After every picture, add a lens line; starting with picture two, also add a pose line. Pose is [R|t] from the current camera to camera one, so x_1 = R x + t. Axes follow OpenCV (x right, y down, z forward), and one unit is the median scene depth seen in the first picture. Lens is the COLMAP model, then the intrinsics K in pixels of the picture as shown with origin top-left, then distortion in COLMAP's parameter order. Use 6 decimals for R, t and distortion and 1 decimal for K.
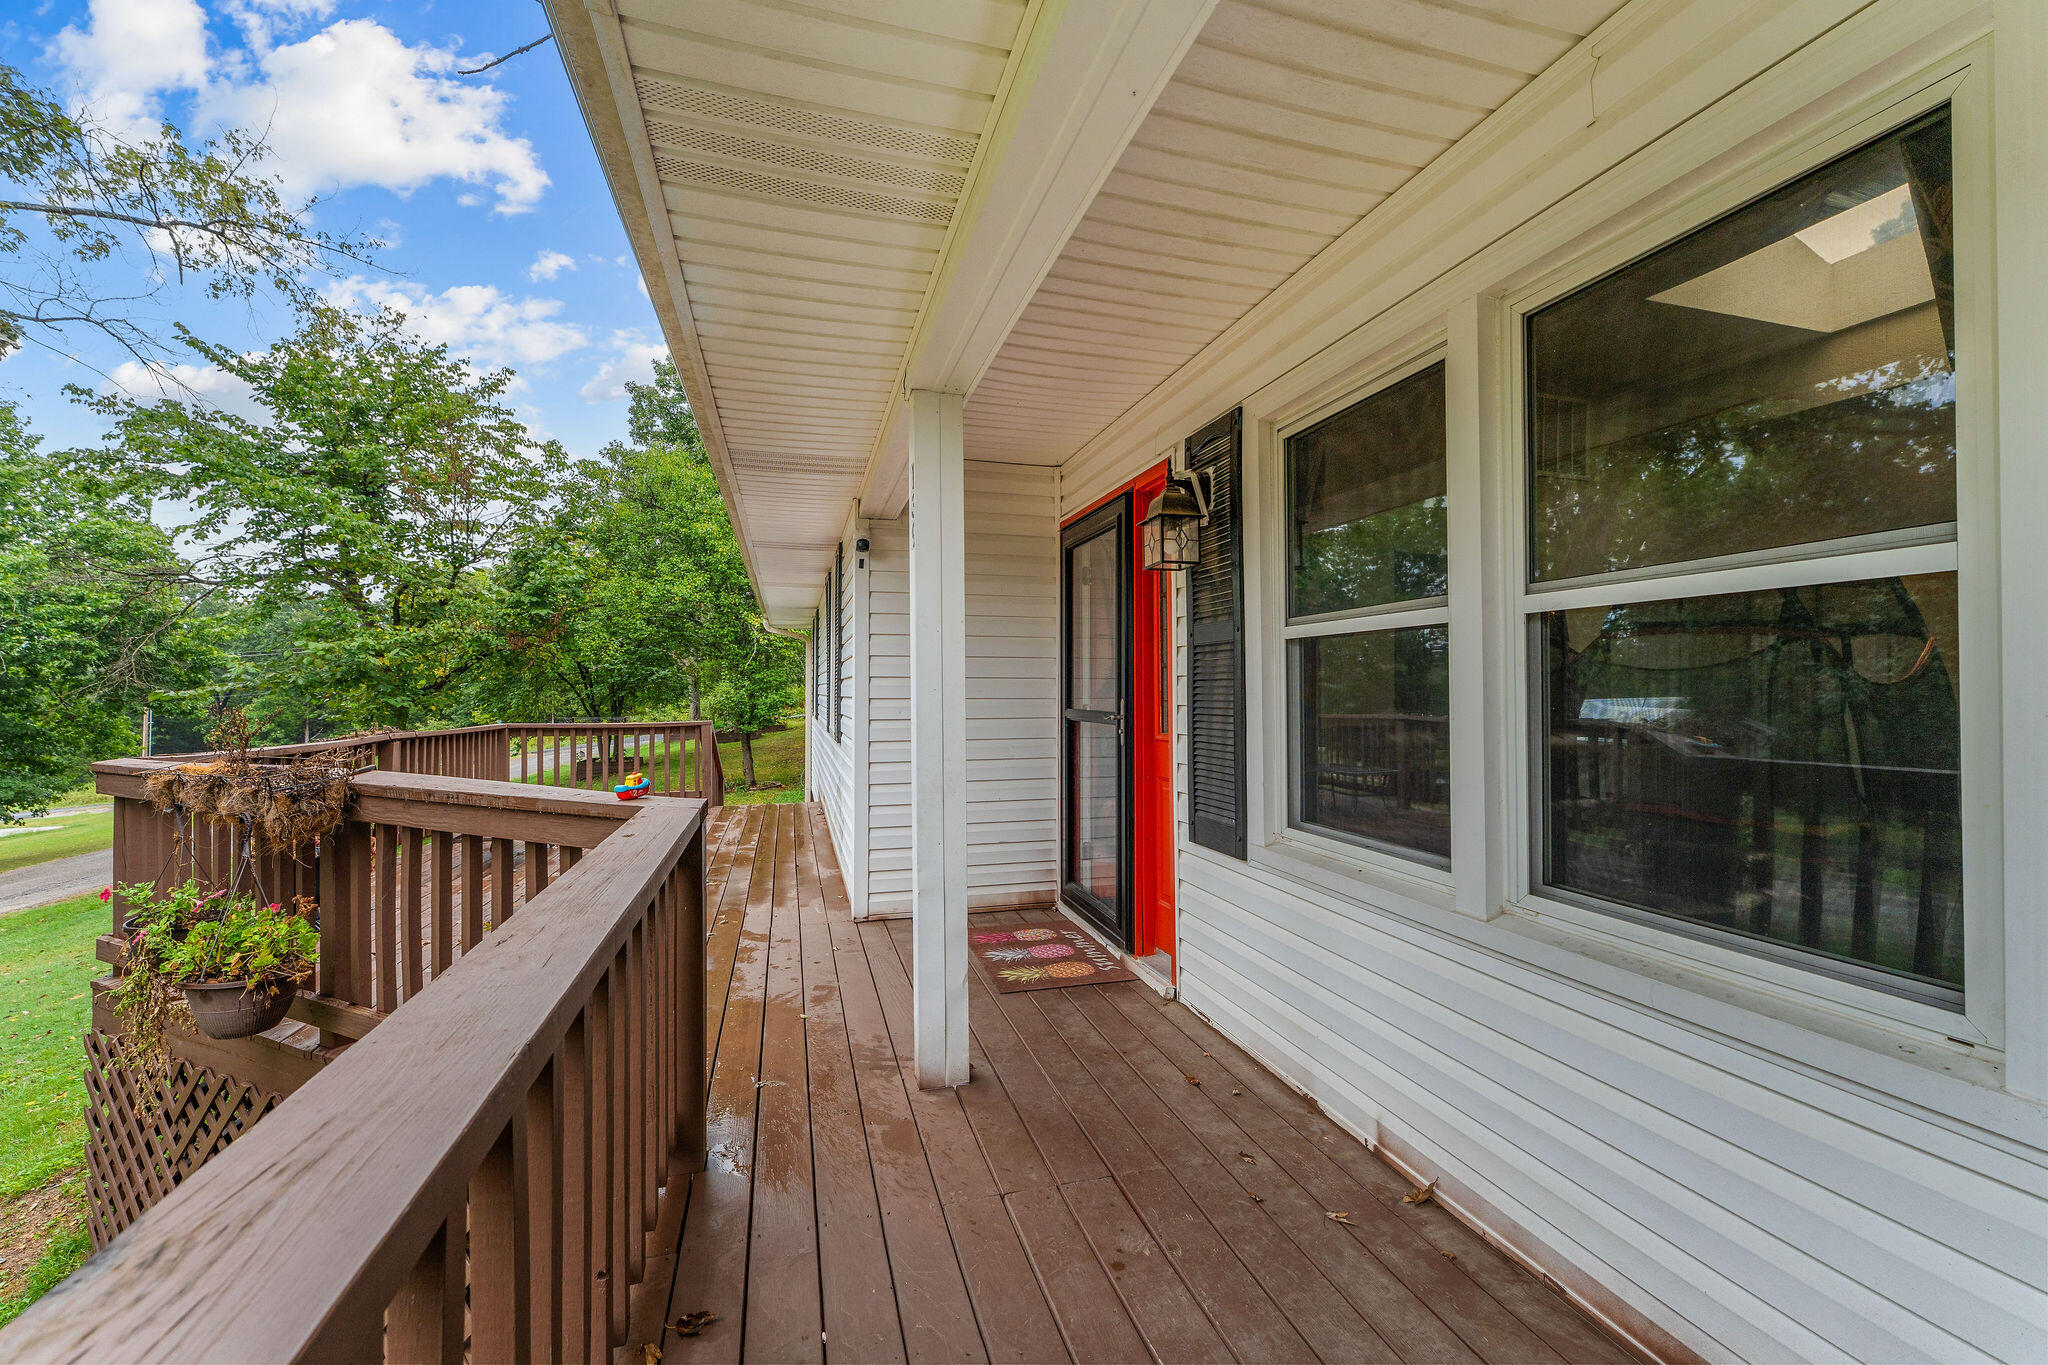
lens RADIAL K [[813.1, 0, 1014.0], [0, 813.1, 687.5], [0, 0, 1]] dist [-0.001038, -0.000151]
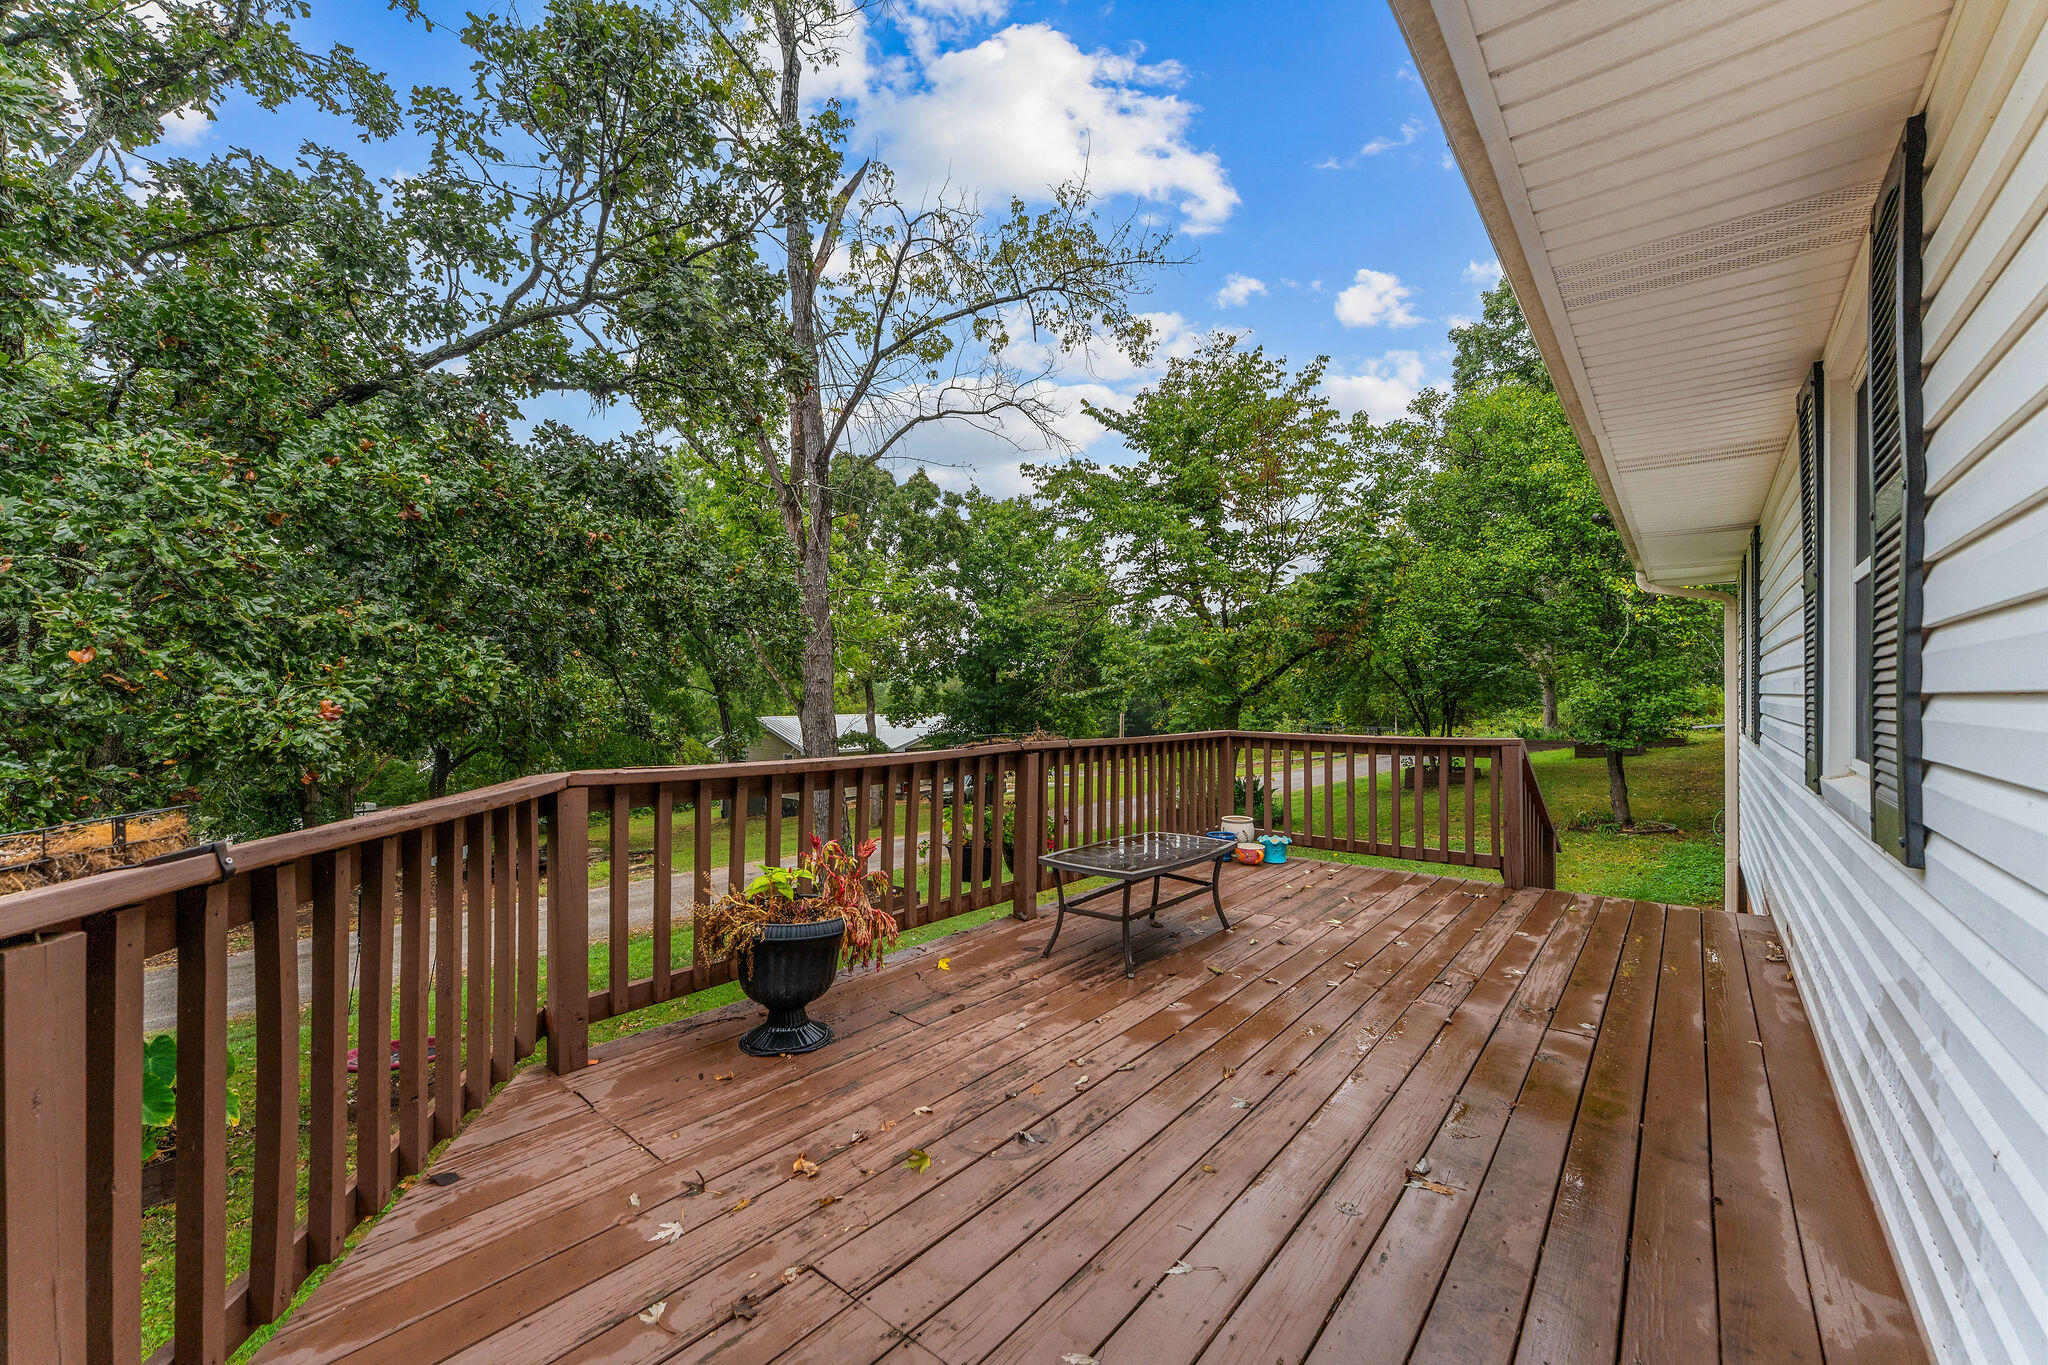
lens RADIAL K [[813.1, 0, 1014.0], [0, 813.1, 687.5], [0, 0, 1]] dist [-0.001038, -0.000151]
pose [[0.569712, -0.003359, -0.821837, -0.048129], [0.001583, 0.999994, -0.002990, 0.002744], [0.821843, 0.000402, 0.569714, 0.177313]]
